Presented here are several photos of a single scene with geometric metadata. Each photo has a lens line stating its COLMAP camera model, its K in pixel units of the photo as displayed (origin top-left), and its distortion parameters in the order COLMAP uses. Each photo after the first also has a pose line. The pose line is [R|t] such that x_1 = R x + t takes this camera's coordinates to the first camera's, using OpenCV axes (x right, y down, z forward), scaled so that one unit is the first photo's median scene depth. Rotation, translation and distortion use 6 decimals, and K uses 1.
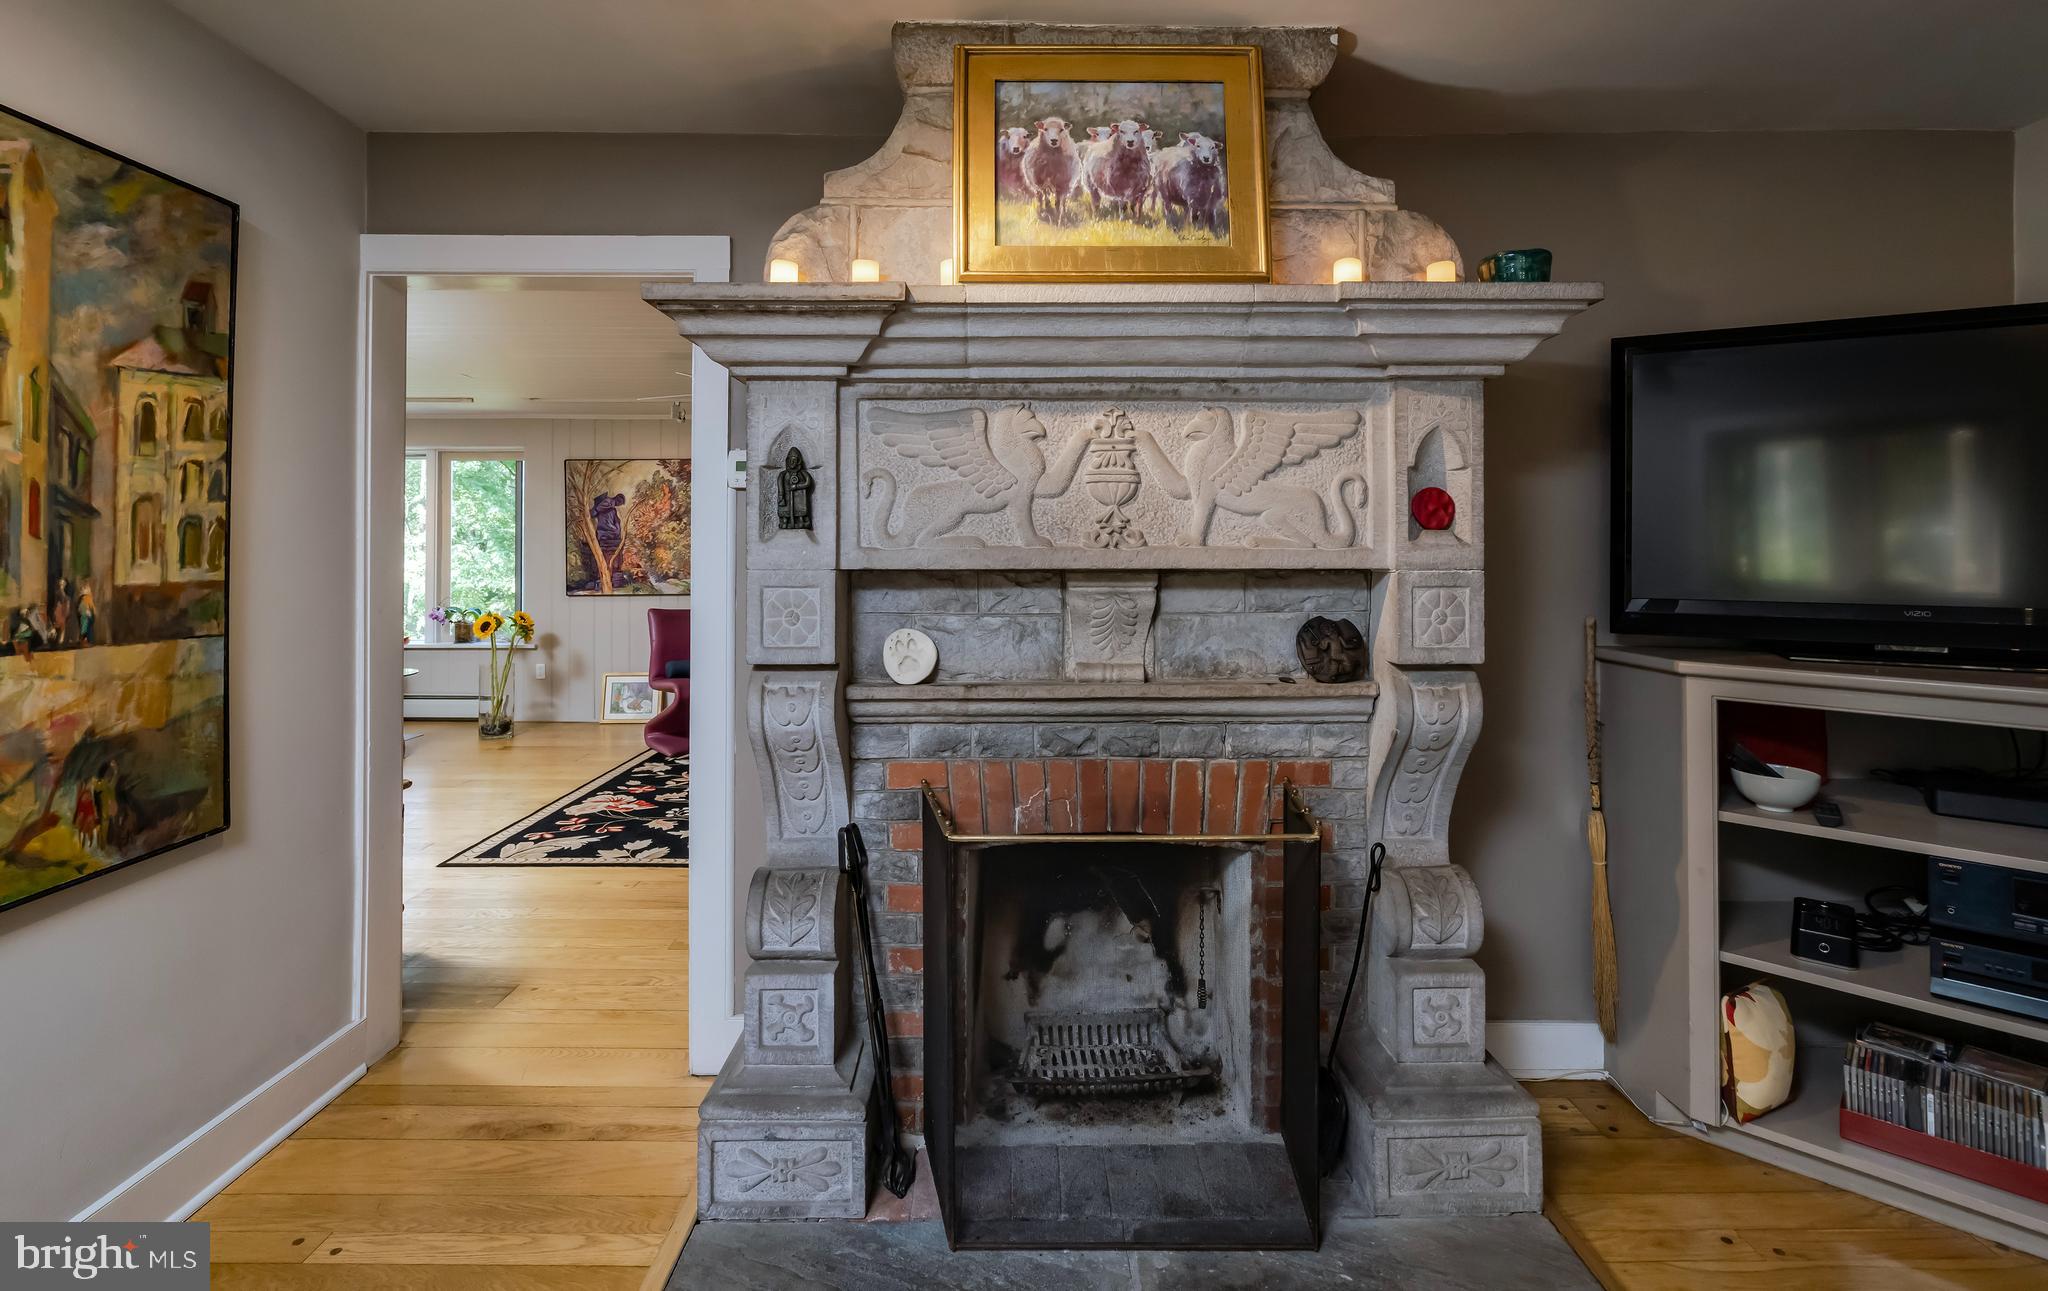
lens RADIAL K [[974.8, 0, 992.2], [0, 974.8, 544.7], [0, 0, 1]] dist [-0.003520, 0.002177]
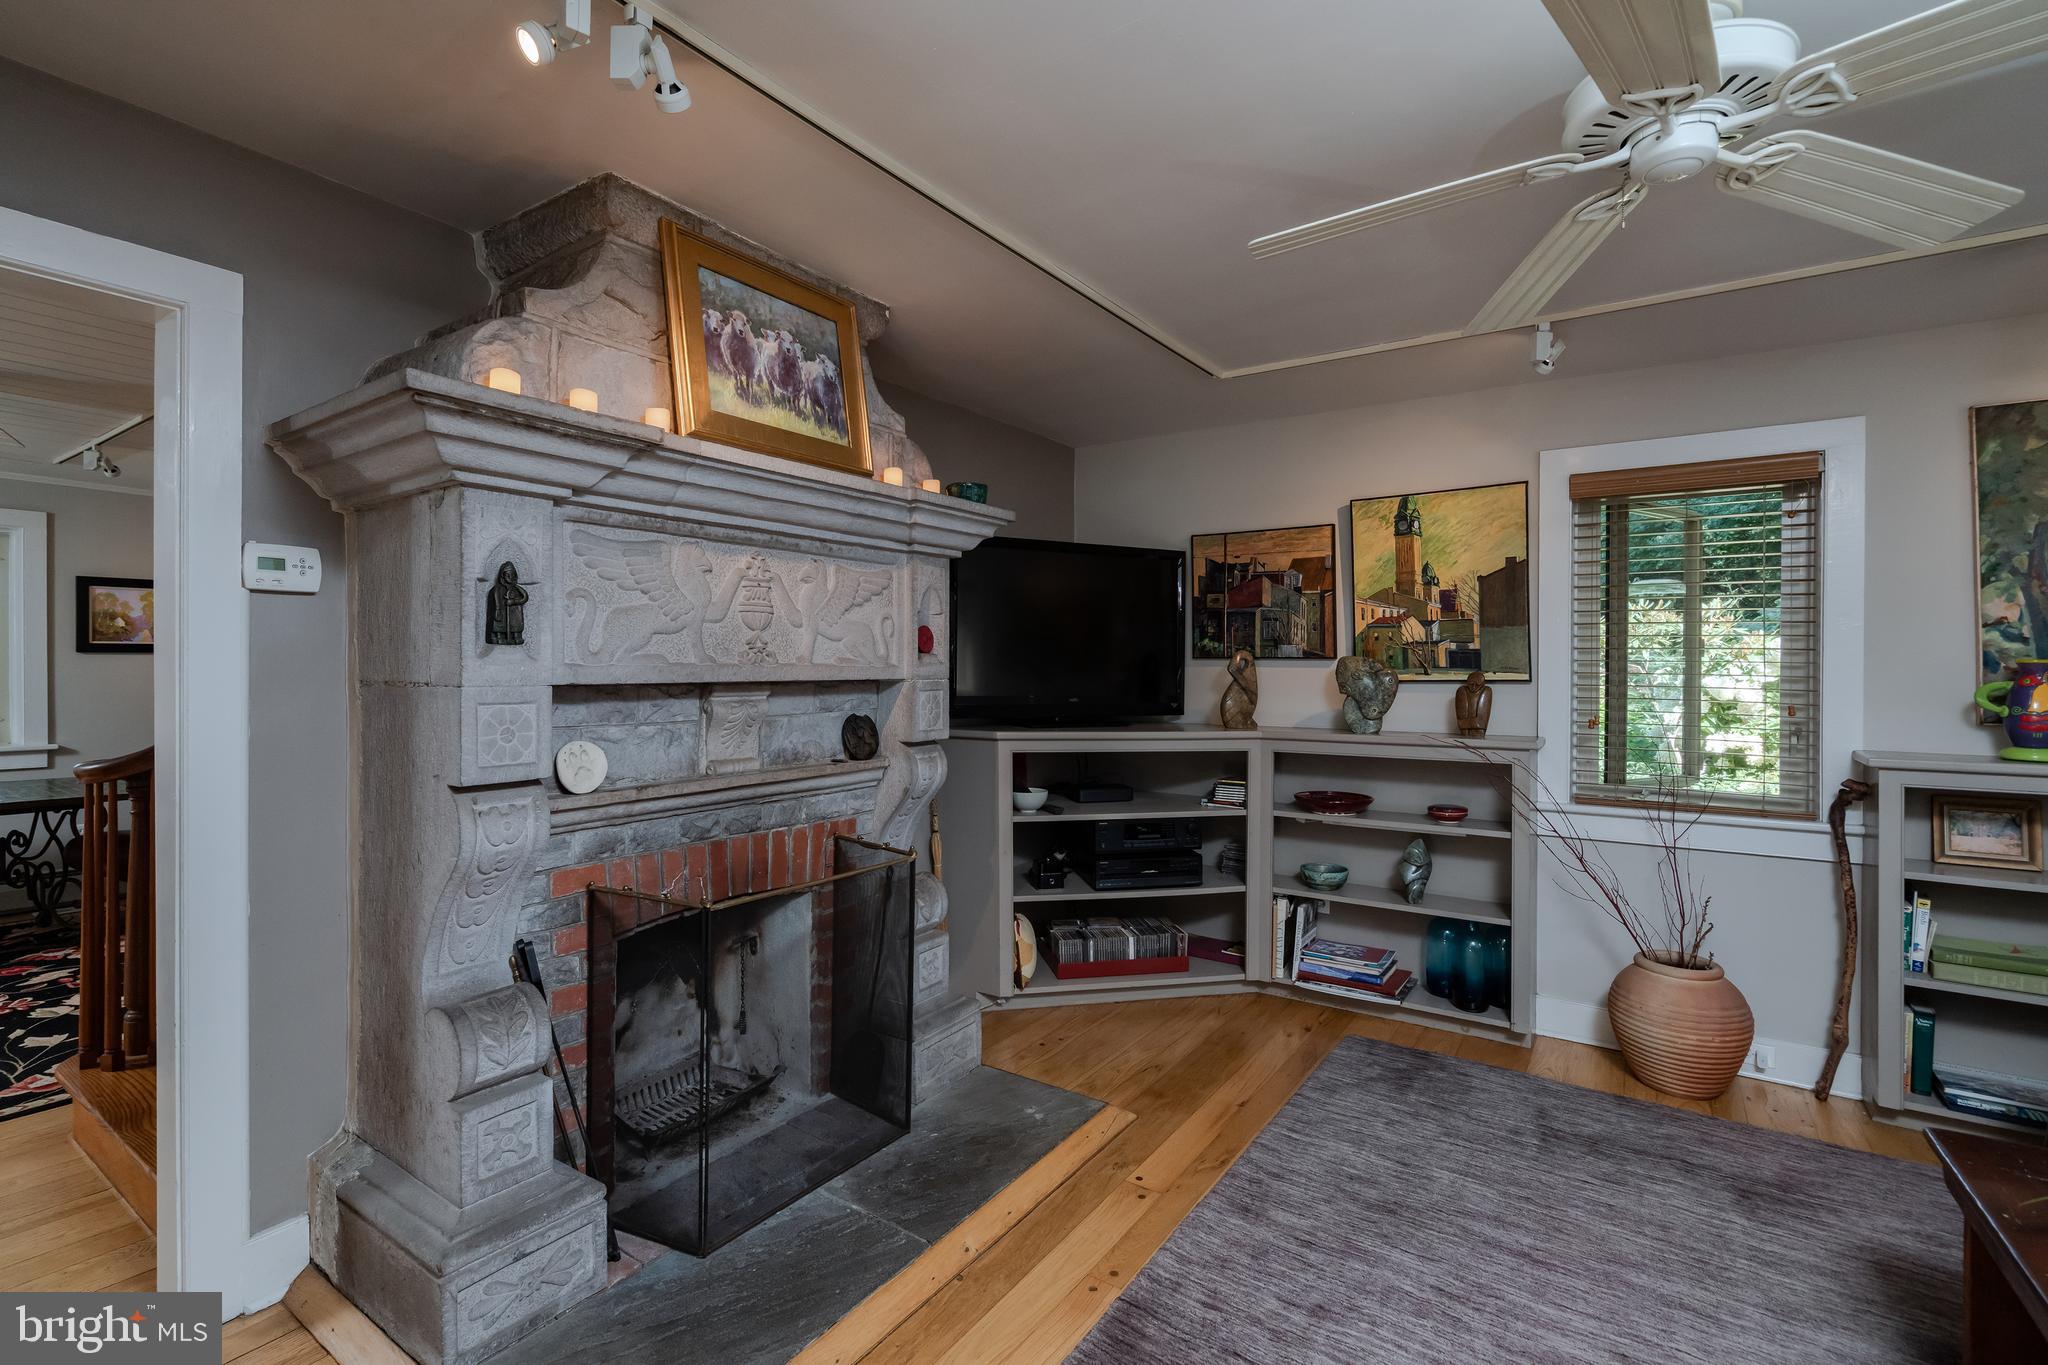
lens RADIAL K [[927.7, 0, 1022.6], [0, 927.7, 673.5], [0, 0, 1]] dist [0.003322, 0.000570]
pose [[0.574723, -0.005386, 0.818331, -0.654987], [-0.005330, 0.999933, 0.010324, 0.000563], [-0.818331, -0.010295, 0.574655, 0.035751]]
